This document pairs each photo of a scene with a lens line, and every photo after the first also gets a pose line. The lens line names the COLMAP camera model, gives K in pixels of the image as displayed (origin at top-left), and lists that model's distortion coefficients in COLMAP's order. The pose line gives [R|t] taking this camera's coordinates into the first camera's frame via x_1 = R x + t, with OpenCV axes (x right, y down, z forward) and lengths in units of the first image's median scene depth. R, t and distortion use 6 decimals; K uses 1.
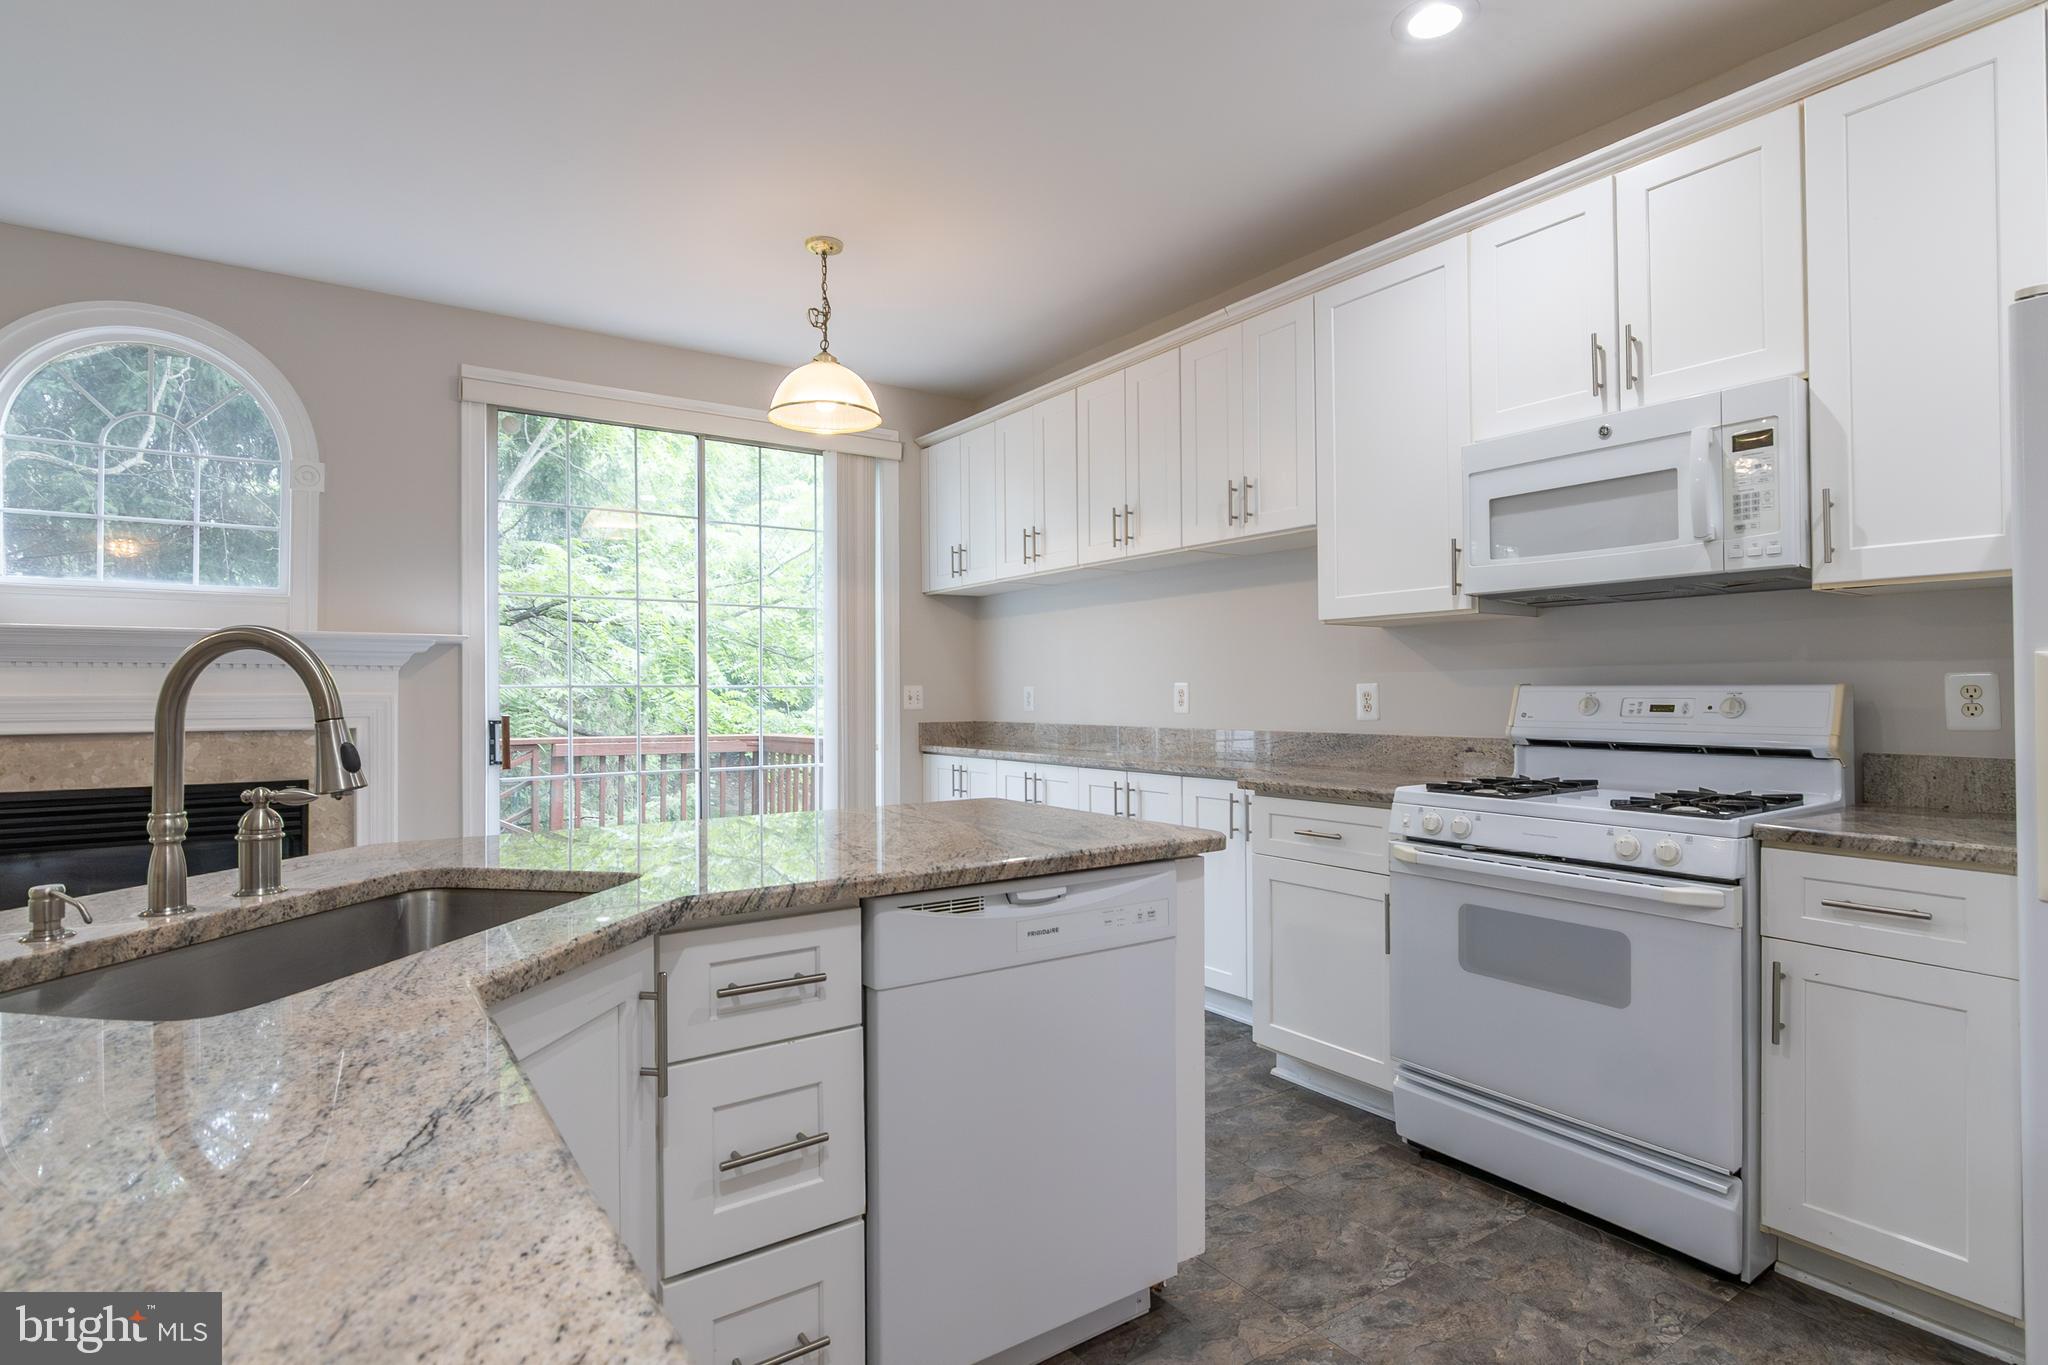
lens RADIAL K [[1030.8, 0, 1008.9], [0, 1030.8, 677.6], [0, 0, 1]] dist [0.000829, 0.000152]
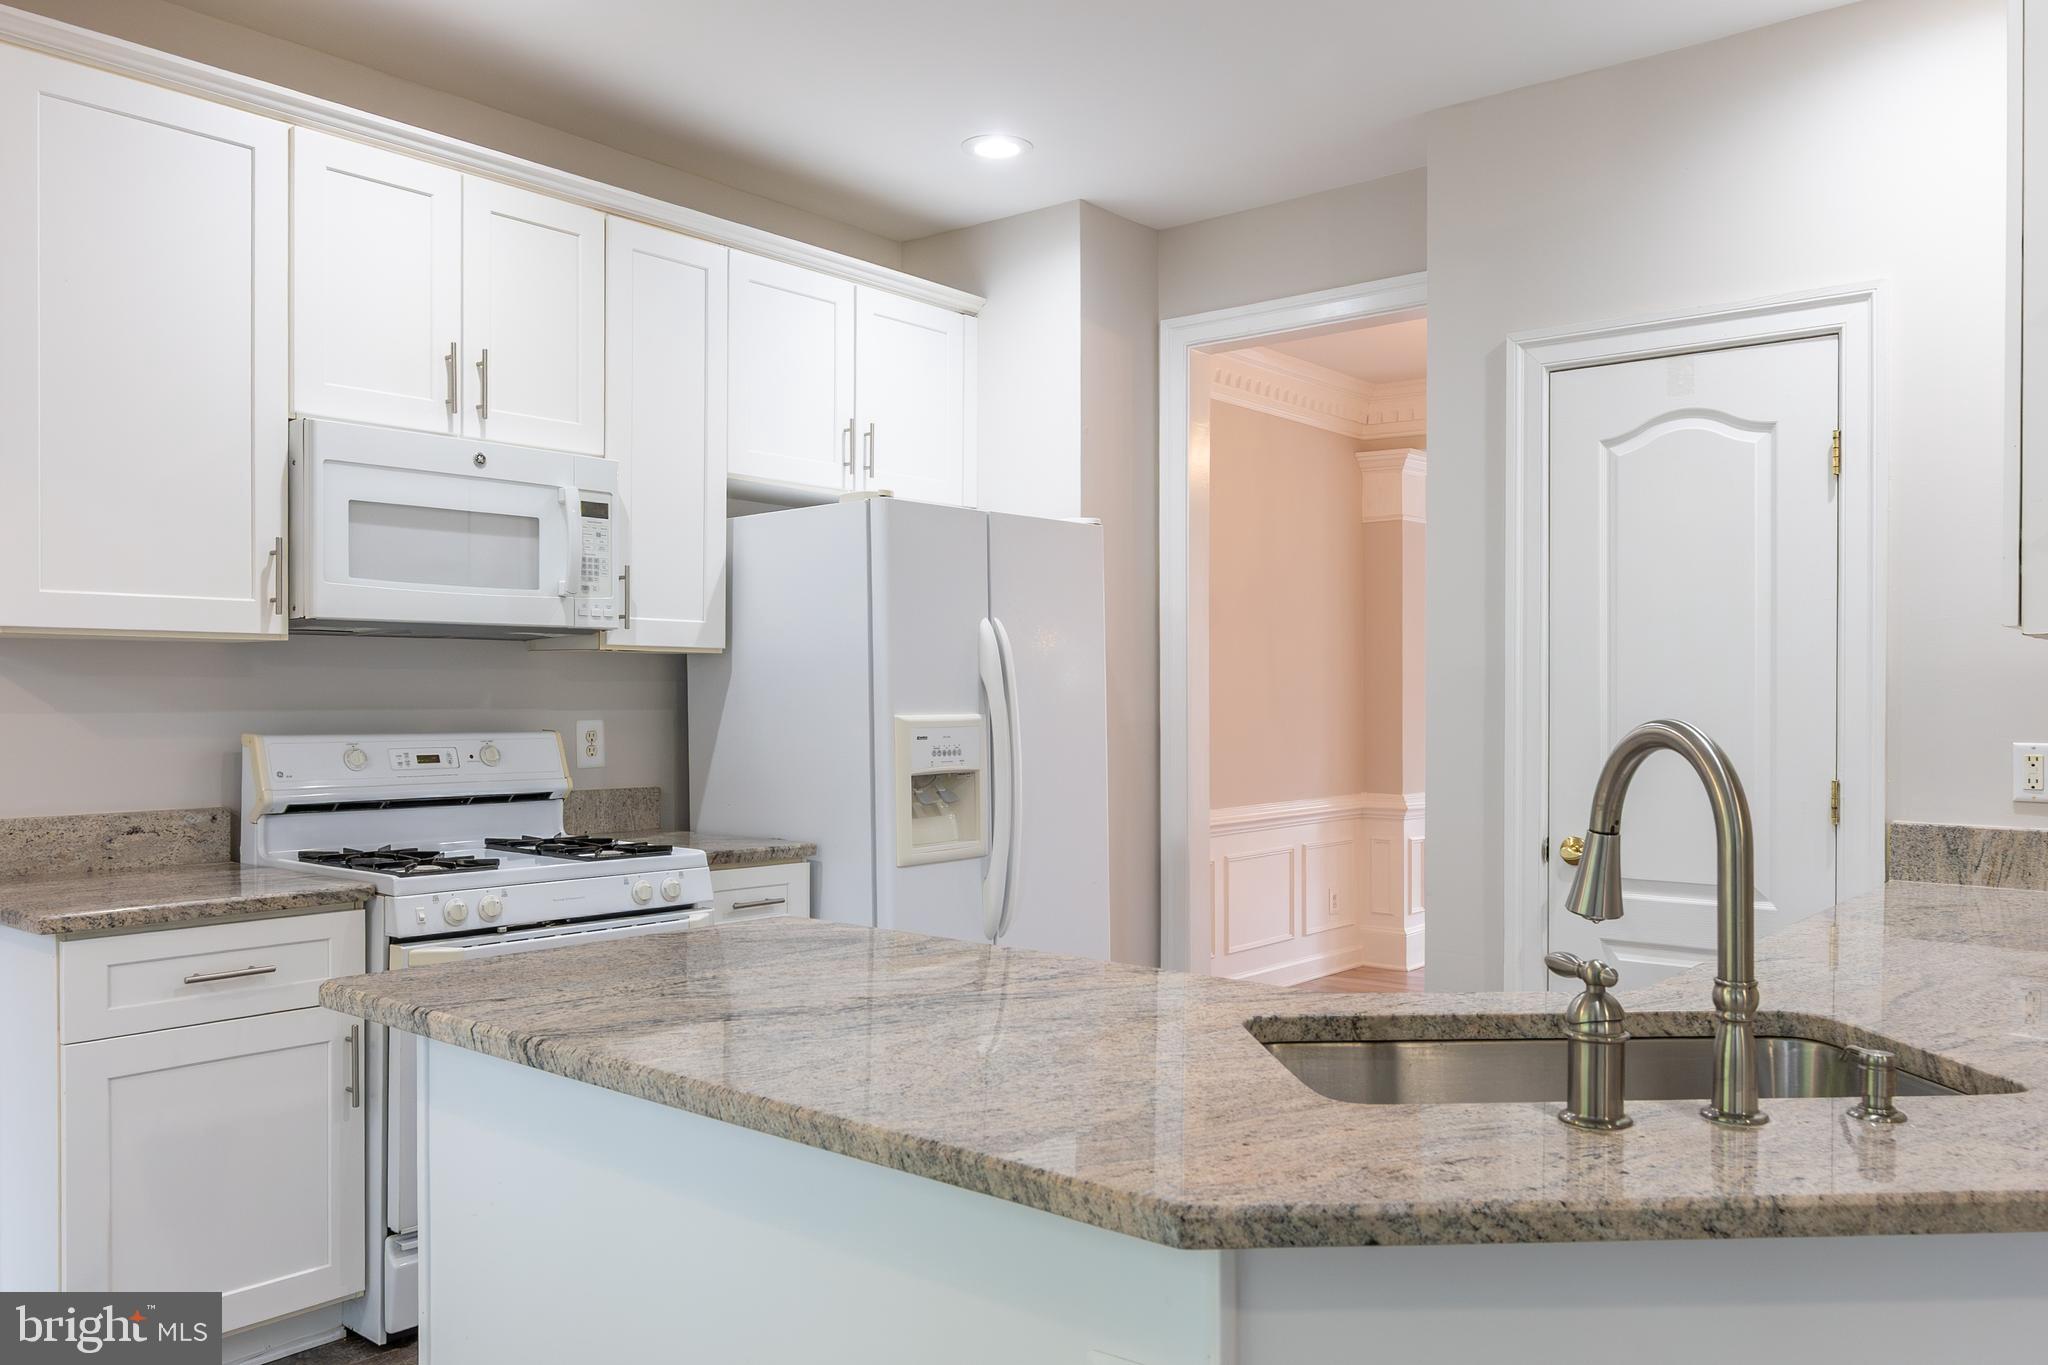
lens RADIAL K [[1552.2, 0, 1014.3], [0, 1552.2, 709.0], [0, 0, 1]] dist [-0.001408, -0.000862]
pose [[-0.271319, -0.005173, 0.962476, -0.762619], [-0.015799, 0.999875, 0.000920, -0.022140], [-0.962360, -0.014957, -0.271367, 0.791938]]
